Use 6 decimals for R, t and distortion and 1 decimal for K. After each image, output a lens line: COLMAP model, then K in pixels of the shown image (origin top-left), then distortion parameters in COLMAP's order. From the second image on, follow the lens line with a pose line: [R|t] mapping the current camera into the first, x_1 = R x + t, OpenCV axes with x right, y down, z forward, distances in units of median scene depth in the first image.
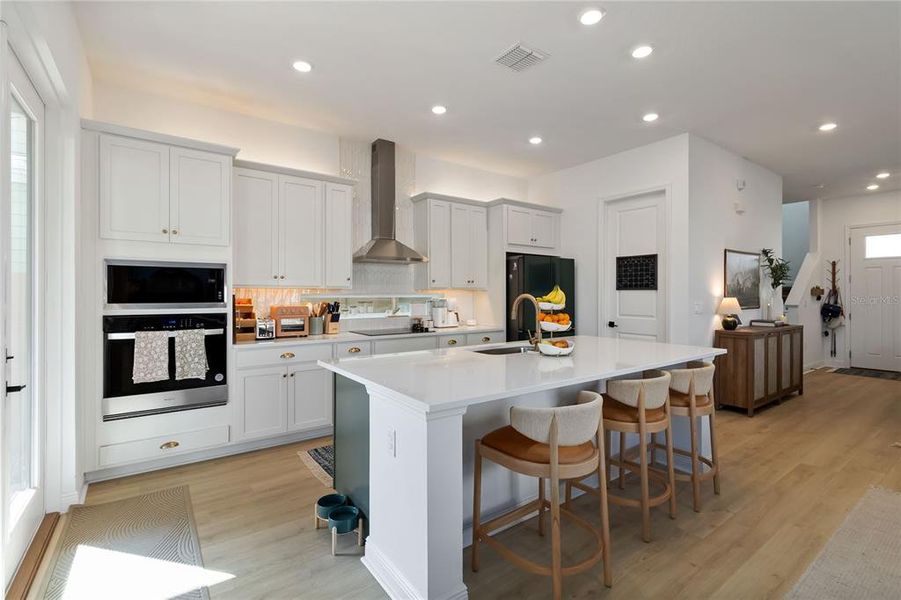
lens RADIAL K [[416.9, 0, 448.9], [0, 416.9, 295.0], [0, 0, 1]] dist [-0.001931, 0.002501]
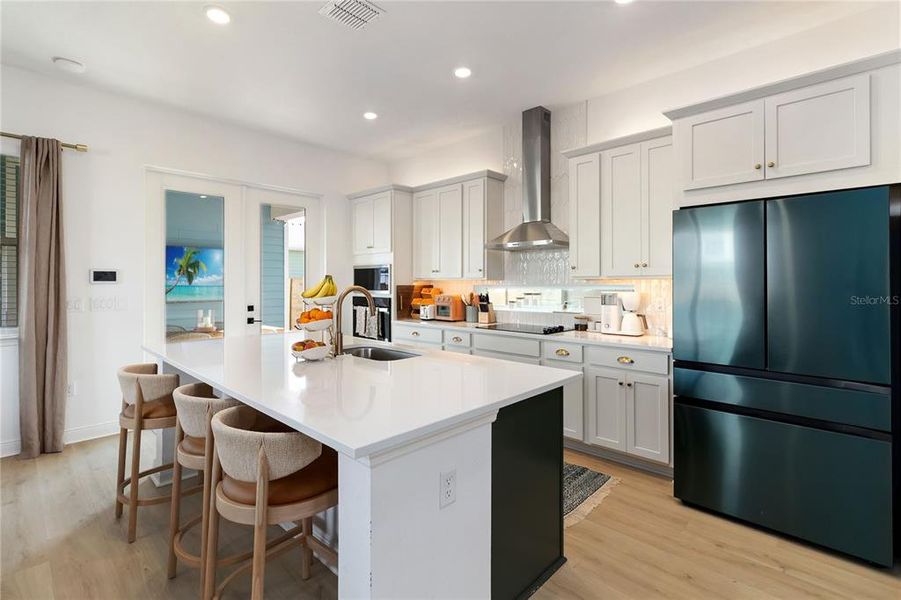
lens RADIAL K [[416.9, 0, 450.9], [0, 416.9, 280.1], [0, 0, 1]] dist [-0.001931, 0.002501]
pose [[0.173677, -0.007714, -0.984772, 0.639307], [-0.001779, 0.999965, -0.008147, -0.005130], [0.984801, 0.003167, 0.173657, 0.639608]]
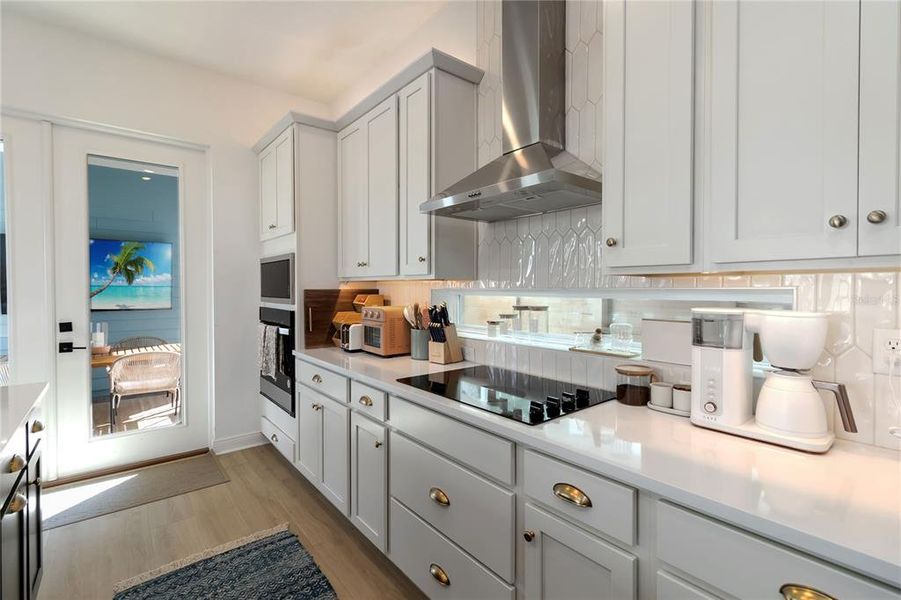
lens RADIAL K [[416.9, 0, 450.1], [0, 416.9, 287.6], [0, 0, 1]] dist [-0.001931, 0.002501]
pose [[0.048265, 0.001631, -0.998833, 0.225408], [-0.003878, 0.999991, 0.001445, -0.004445], [0.998827, 0.003803, 0.048271, 0.858446]]
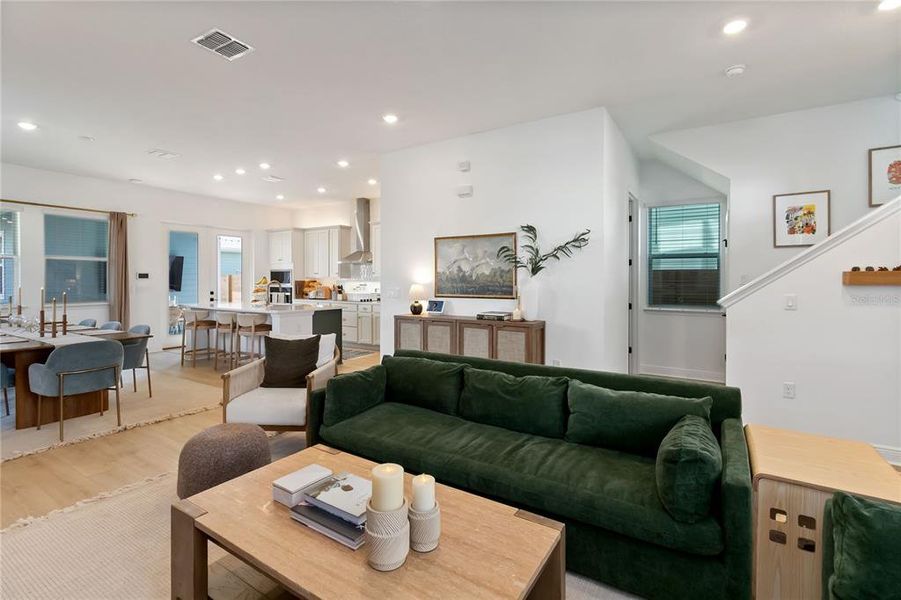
lens RADIAL K [[416.9, 0, 452.5], [0, 416.9, 280.6], [0, 0, 1]] dist [-0.001931, 0.002501]
pose [[0.364818, 0.001954, -0.931077, 1.642502], [-0.003722, 0.999993, 0.000640, -0.004897], [0.931071, 0.003232, 0.364823, 0.659525]]
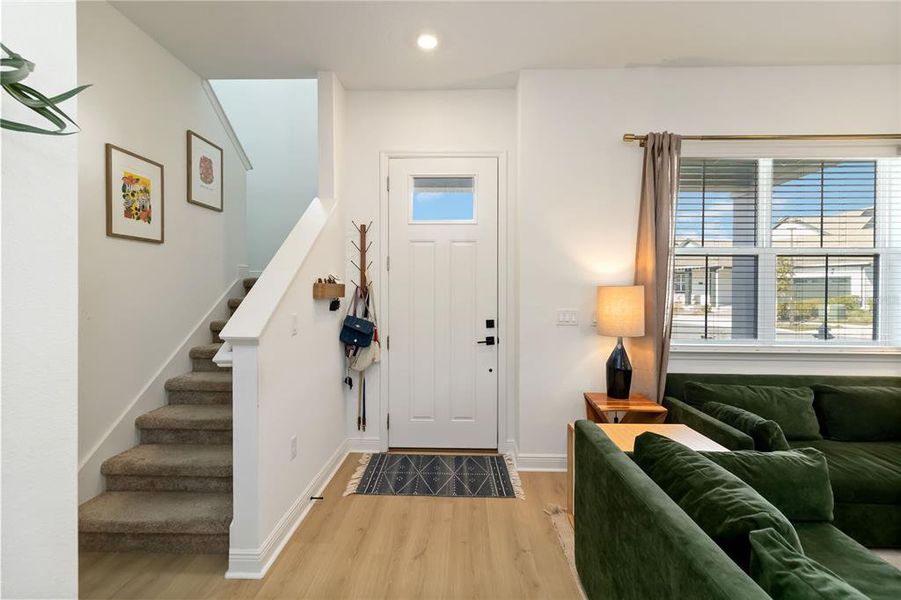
lens RADIAL K [[416.9, 0, 449.5], [0, 416.9, 292.5], [0, 0, 1]] dist [-0.001931, 0.002501]
pose [[0.612835, -0.000688, 0.790211, 0.938060], [-0.002131, 0.999995, 0.002523, -0.010254], [-0.790208, -0.003230, 0.612830, 0.974516]]
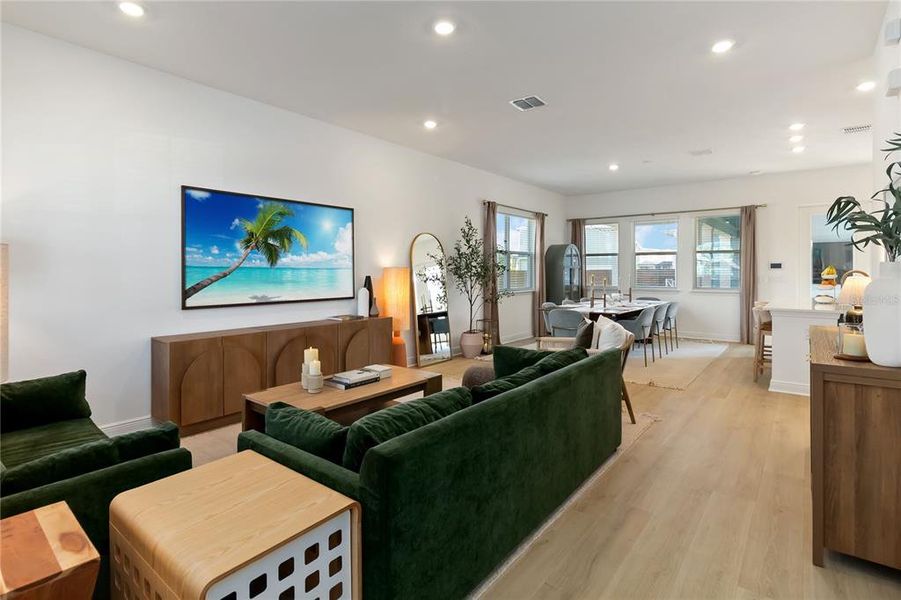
lens RADIAL K [[448.2, 0, 451.6], [0, 448.2, 273.2], [0, 0, 1]] dist [0.002610, 0.000895]
pose [[-0.962421, 0.003034, -0.271546, 1.366705], [0.001049, 0.999972, 0.007456, -0.004009], [0.271561, 0.006891, -0.962397, 1.410054]]
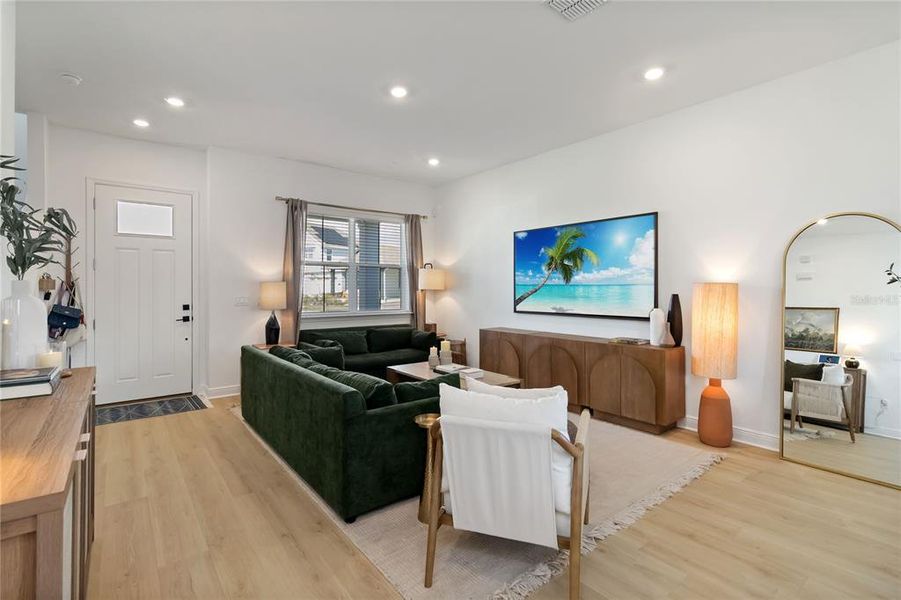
lens RADIAL K [[416.9, 0, 448.9], [0, 416.9, 286.0], [0, 0, 1]] dist [-0.001931, 0.002501]
pose [[-0.040937, 0.003411, 0.999156, 0.473753], [0.002995, 0.999990, -0.003291, -0.003116], [-0.999157, 0.002858, -0.040947, 0.740943]]
